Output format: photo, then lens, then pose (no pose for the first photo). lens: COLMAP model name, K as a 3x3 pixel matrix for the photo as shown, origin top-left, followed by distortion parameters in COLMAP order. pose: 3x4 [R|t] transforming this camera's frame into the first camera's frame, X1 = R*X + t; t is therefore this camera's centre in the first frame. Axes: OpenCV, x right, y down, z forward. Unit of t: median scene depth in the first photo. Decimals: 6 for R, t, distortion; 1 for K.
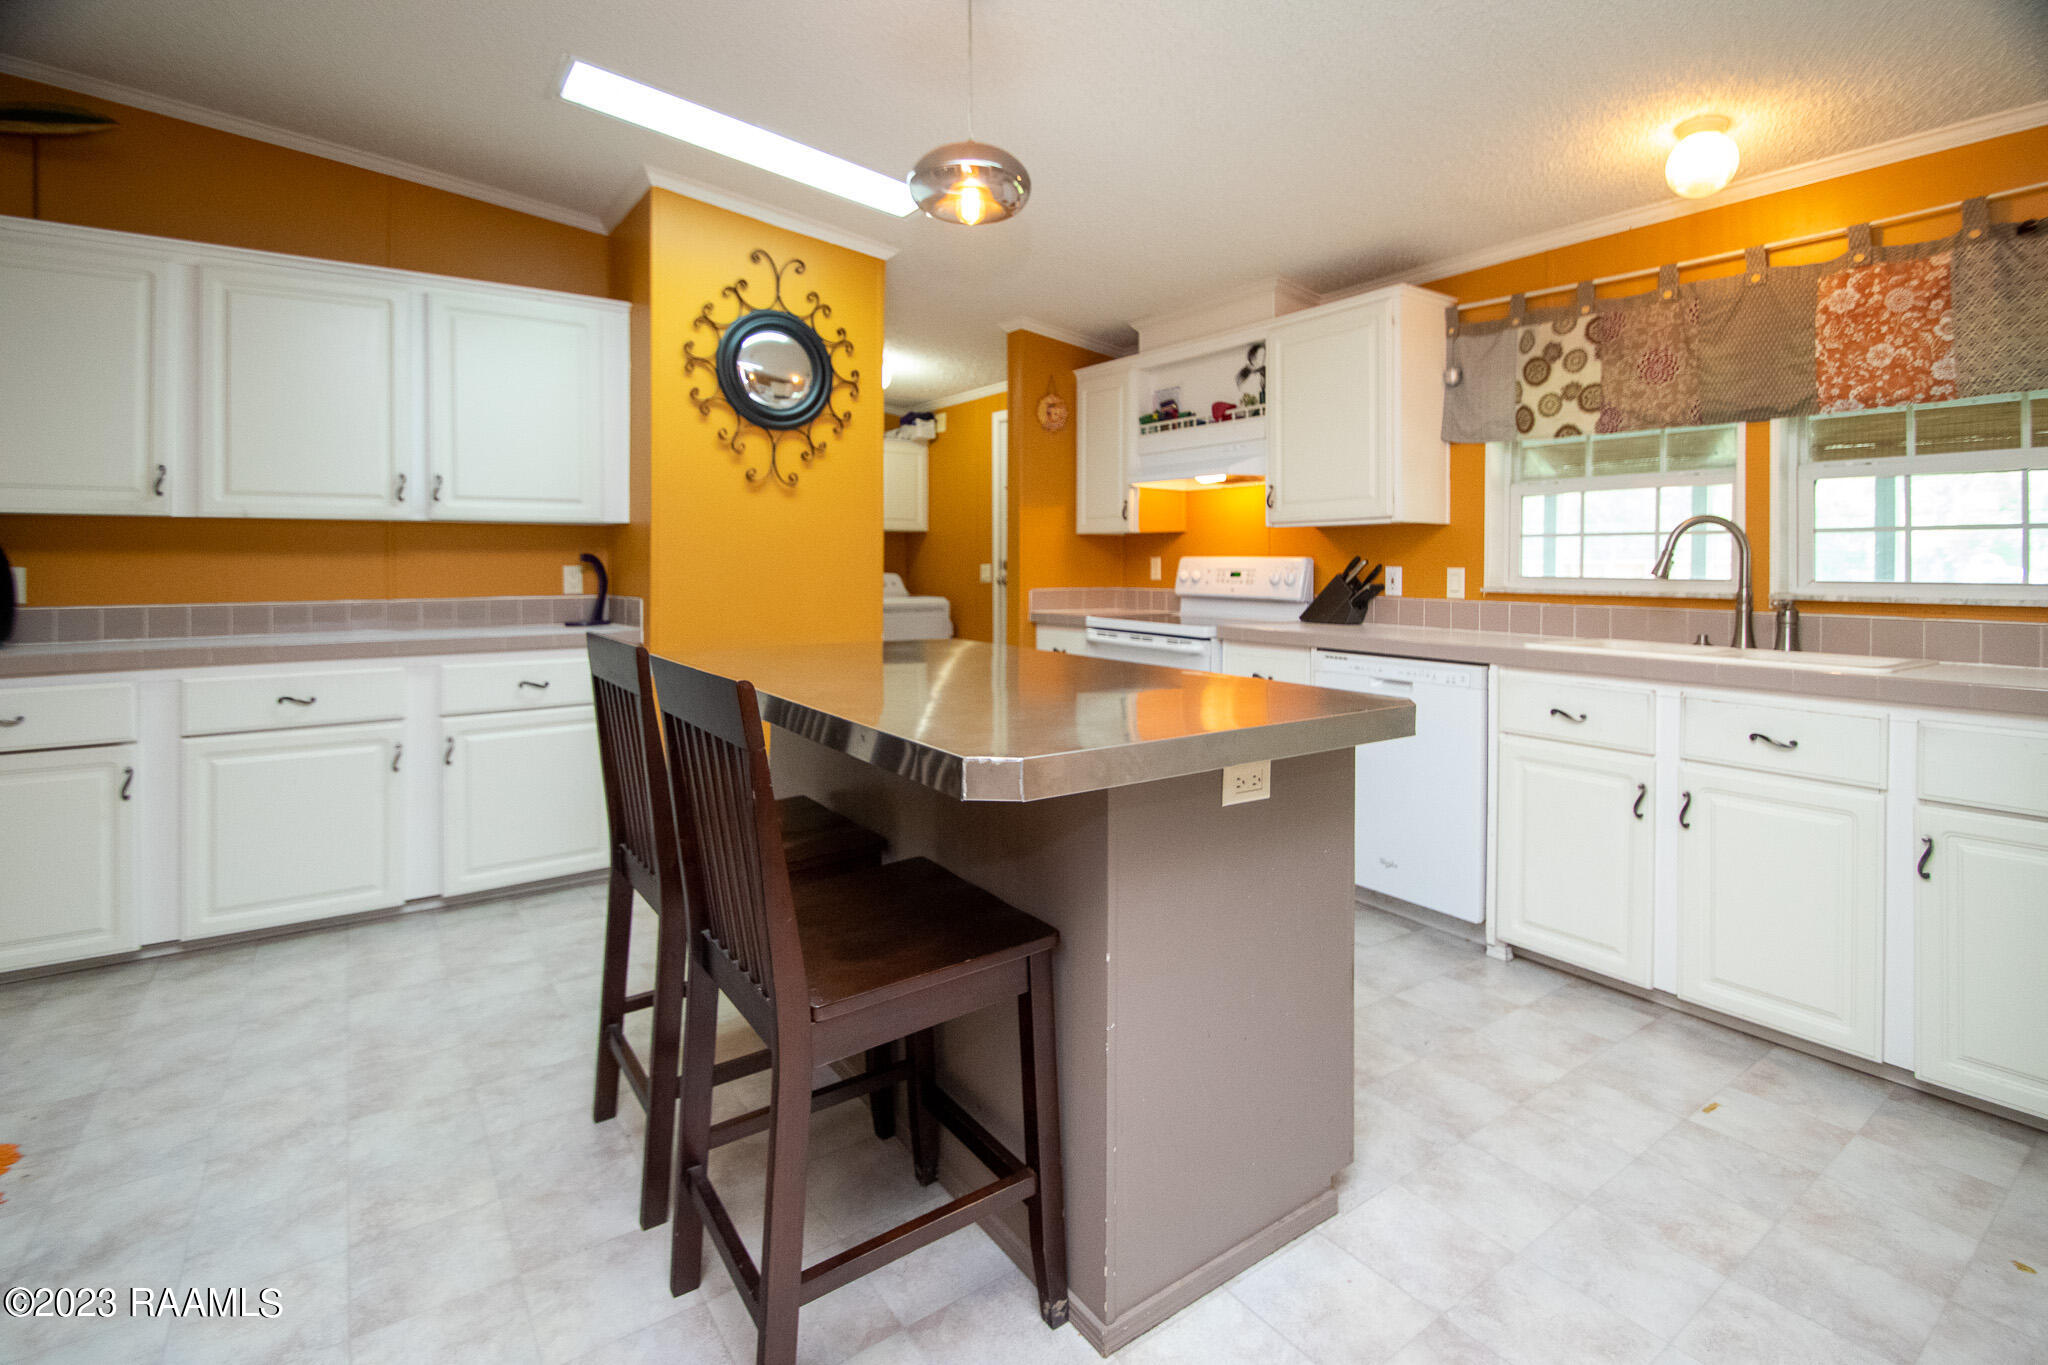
lens RADIAL K [[912.8, 0, 1013.7], [0, 912.8, 558.7], [0, 0, 1]] dist [-0.016941, -0.006203]
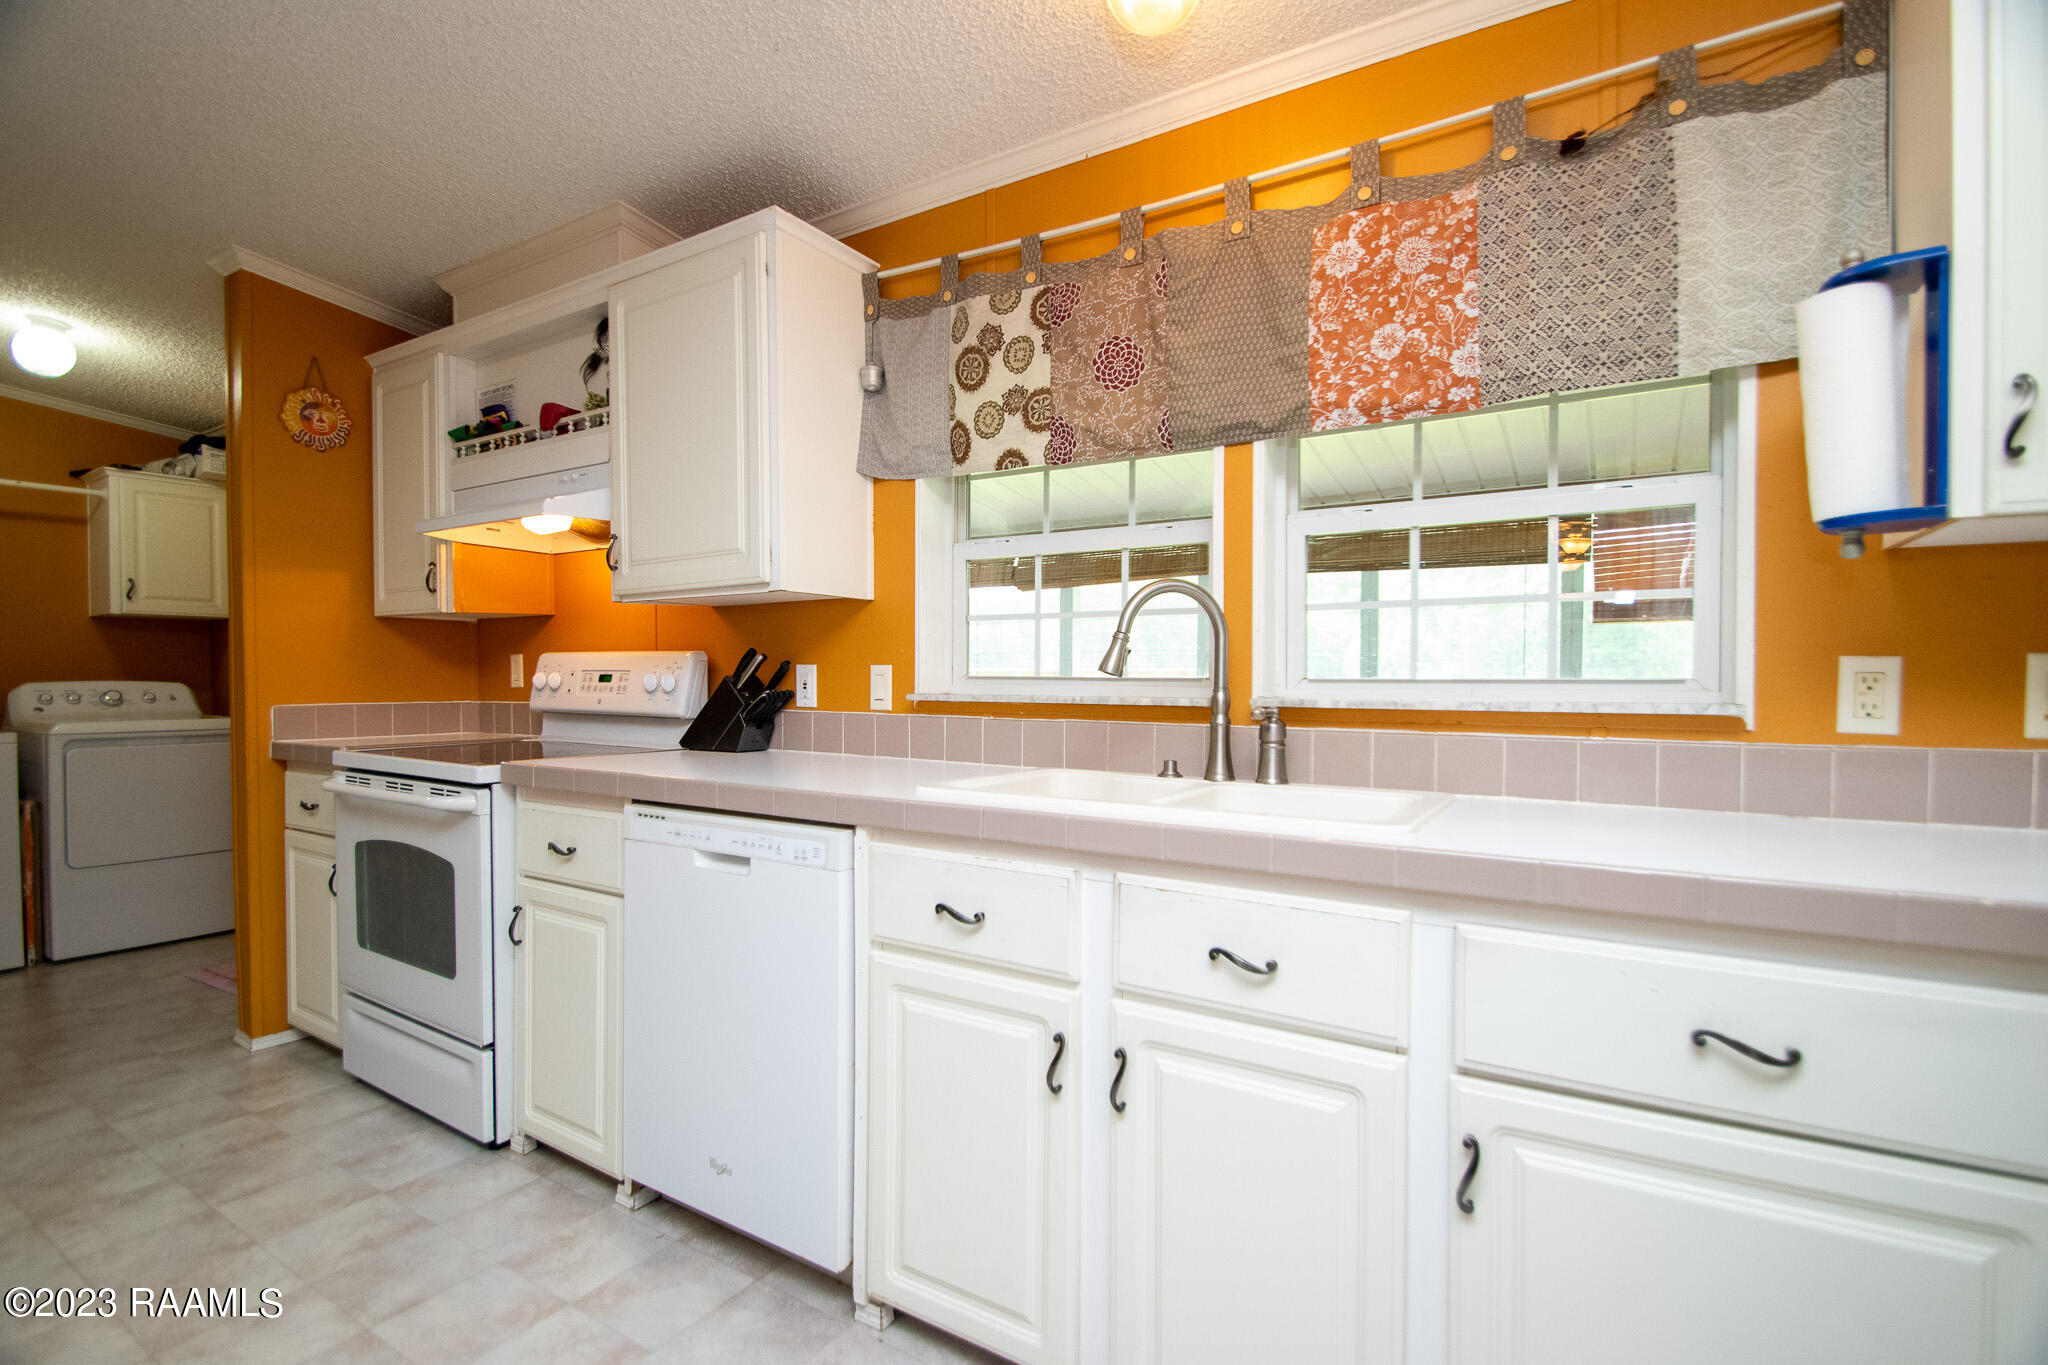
lens RADIAL K [[912.8, 0, 1021.1], [0, 912.8, 683.8], [0, 0, 1]] dist [-0.016941, -0.006203]
pose [[0.912071, -0.008249, 0.409949, 0.307615], [0.000696, 0.999827, 0.018572, 0.011276], [-0.410032, -0.016654, 0.911919, 0.341356]]
